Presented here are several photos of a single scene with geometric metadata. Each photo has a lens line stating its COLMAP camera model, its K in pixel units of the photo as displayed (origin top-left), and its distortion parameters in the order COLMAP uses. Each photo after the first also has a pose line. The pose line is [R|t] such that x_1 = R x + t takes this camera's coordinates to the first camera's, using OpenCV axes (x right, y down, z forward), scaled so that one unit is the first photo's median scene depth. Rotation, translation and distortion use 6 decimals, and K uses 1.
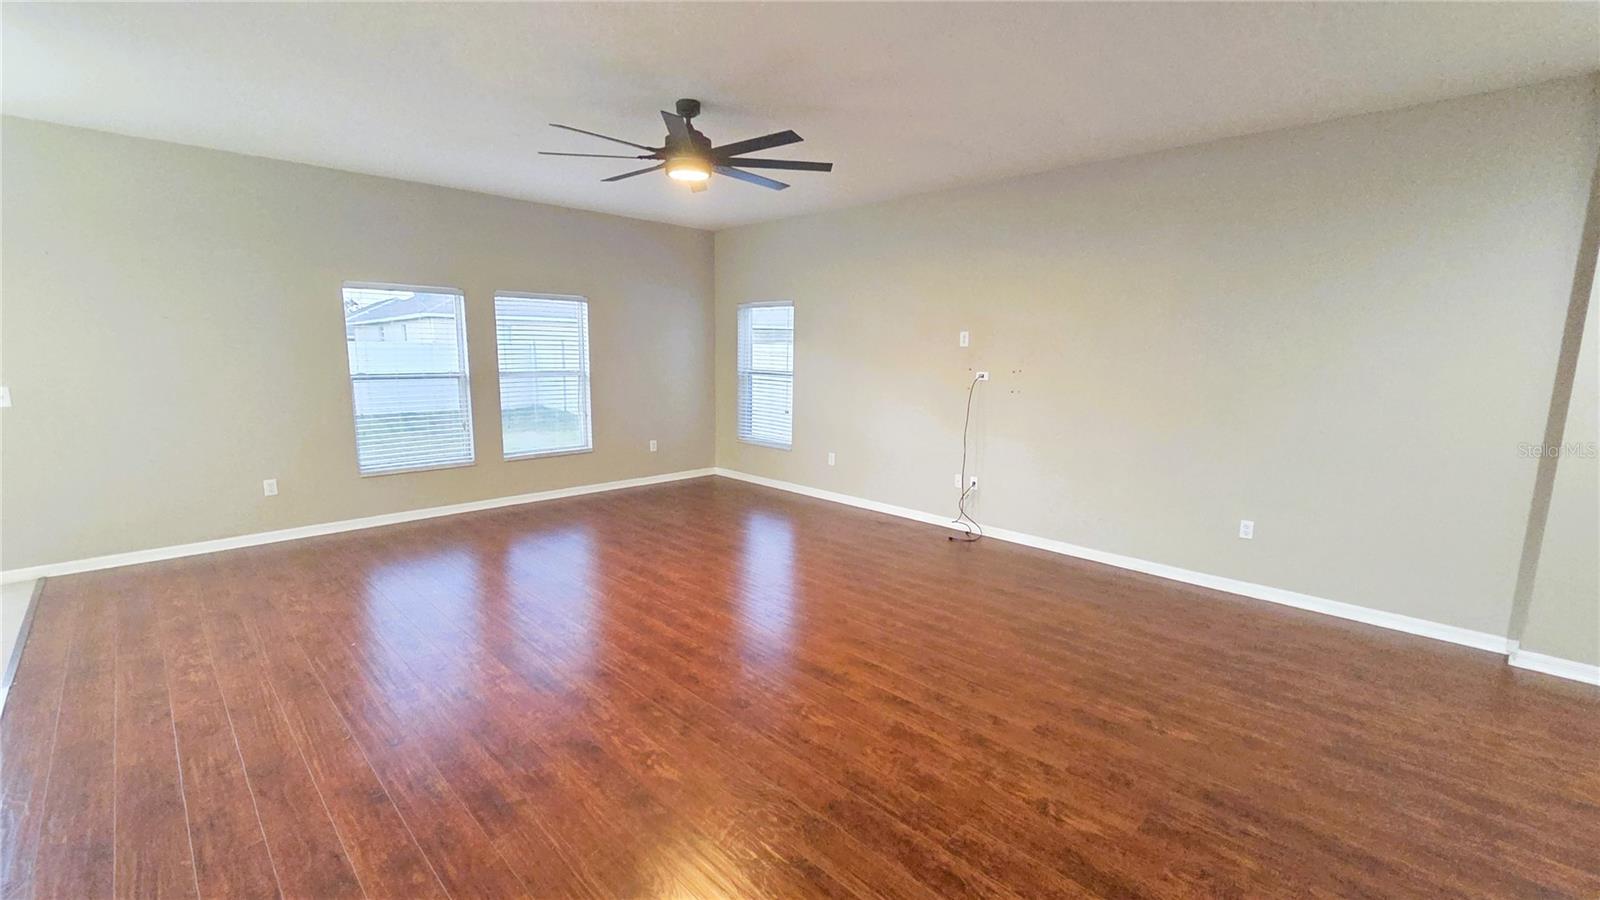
lens RADIAL K [[661.5, 0, 802.5], [0, 661.5, 467.0], [0, 0, 1]] dist [0.021621, -0.000174]
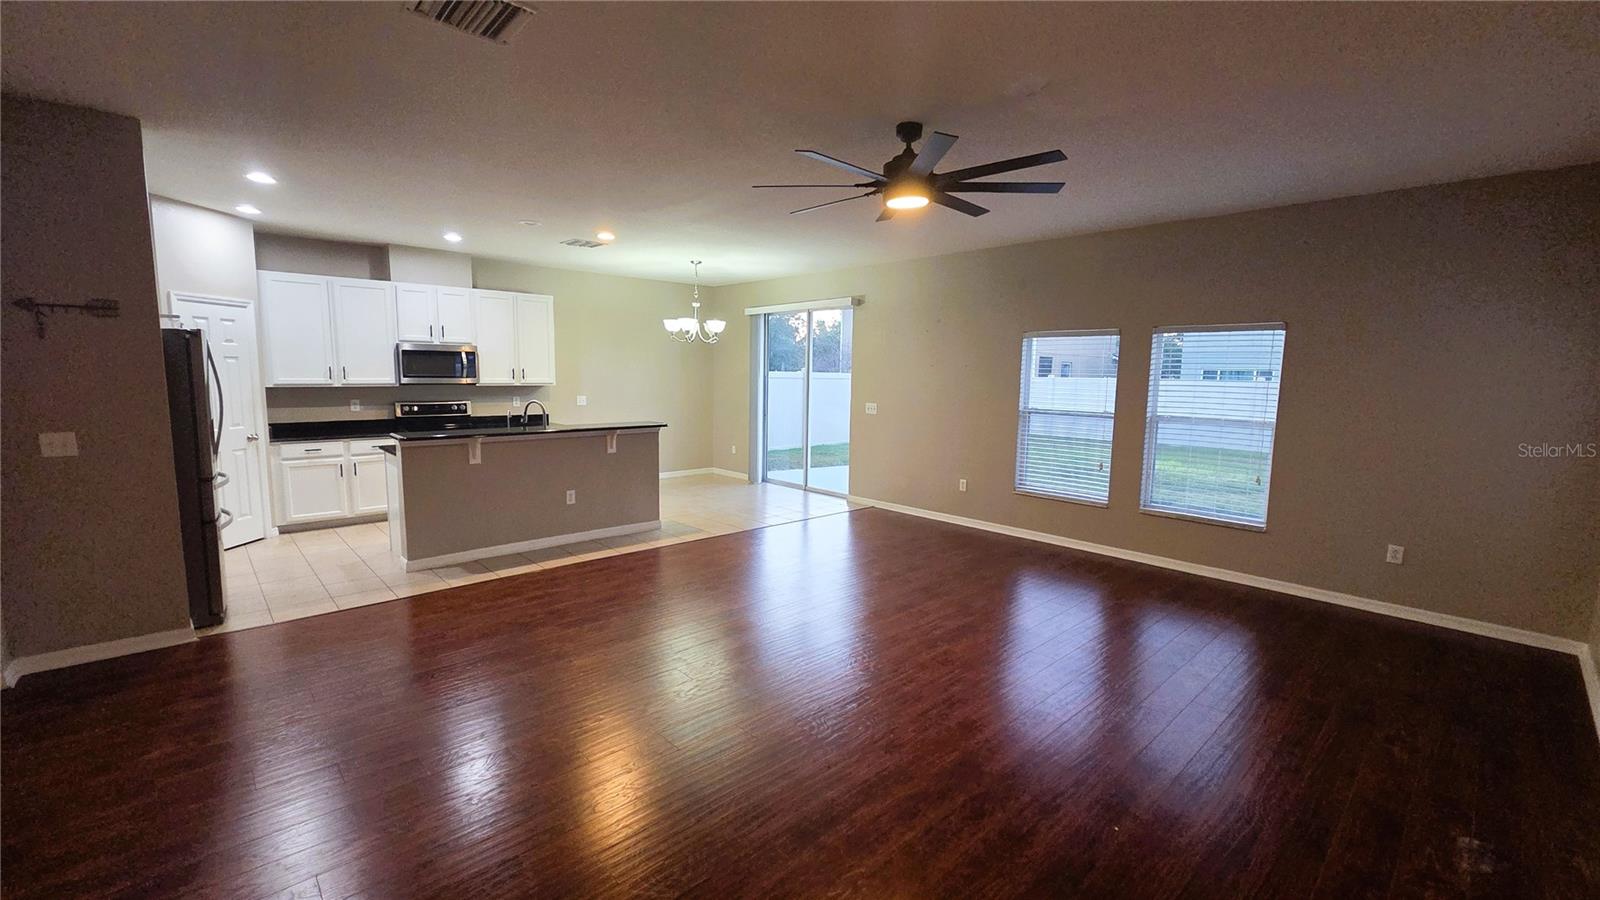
lens RADIAL K [[664.4, 0, 802.2], [0, 664.4, 450.4], [0, 0, 1]] dist [-0.000782, -0.000295]
pose [[-0.027445, 0.102789, -0.994325, 0.502251], [-0.202757, 0.973450, 0.106227, -0.104014], [0.978844, 0.204521, -0.005875, 0.589868]]
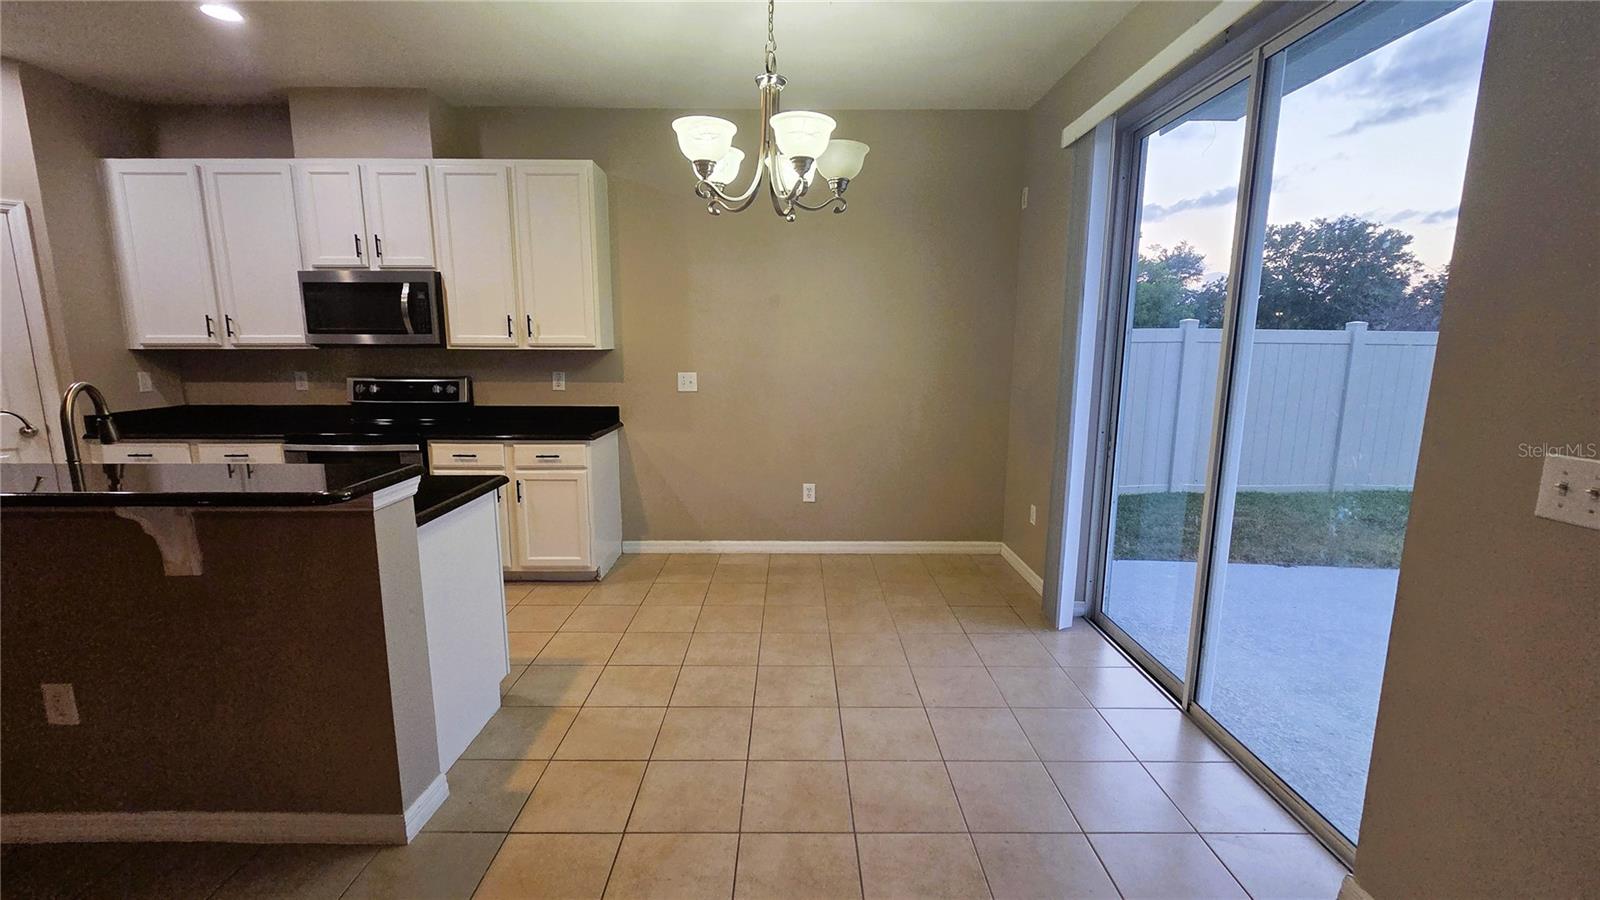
lens RADIAL K [[664.4, 0, 802.2], [0, 664.4, 450.4], [0, 0, 1]] dist [-0.000782, -0.000295]
pose [[-0.699055, 0.099425, -0.708122, -0.537692], [-0.148581, 0.948476, 0.279850, -0.107082], [0.699461, 0.300844, -0.648264, 0.663490]]
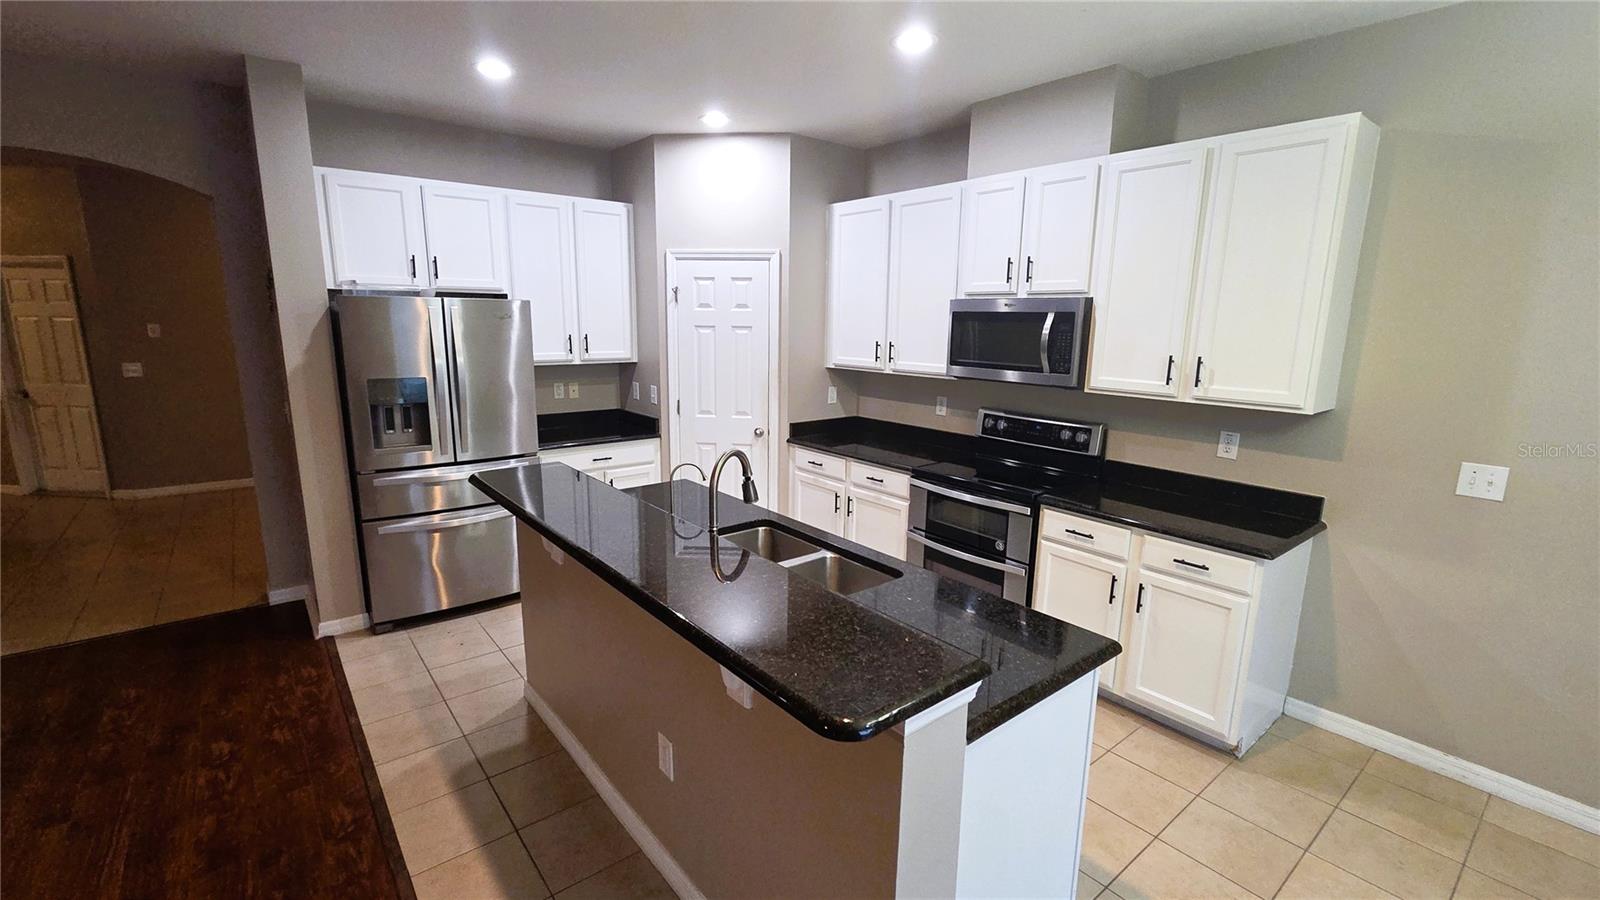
lens RADIAL K [[688.4, 0, 793.5], [0, 688.4, 452.3], [0, 0, 1]] dist [0.001058, -0.000417]
pose [[-0.993841, -0.047648, 0.100053, -0.595432], [-0.006134, 0.925114, 0.379639, -0.130286], [-0.110650, 0.376687, -0.919708, 0.507035]]
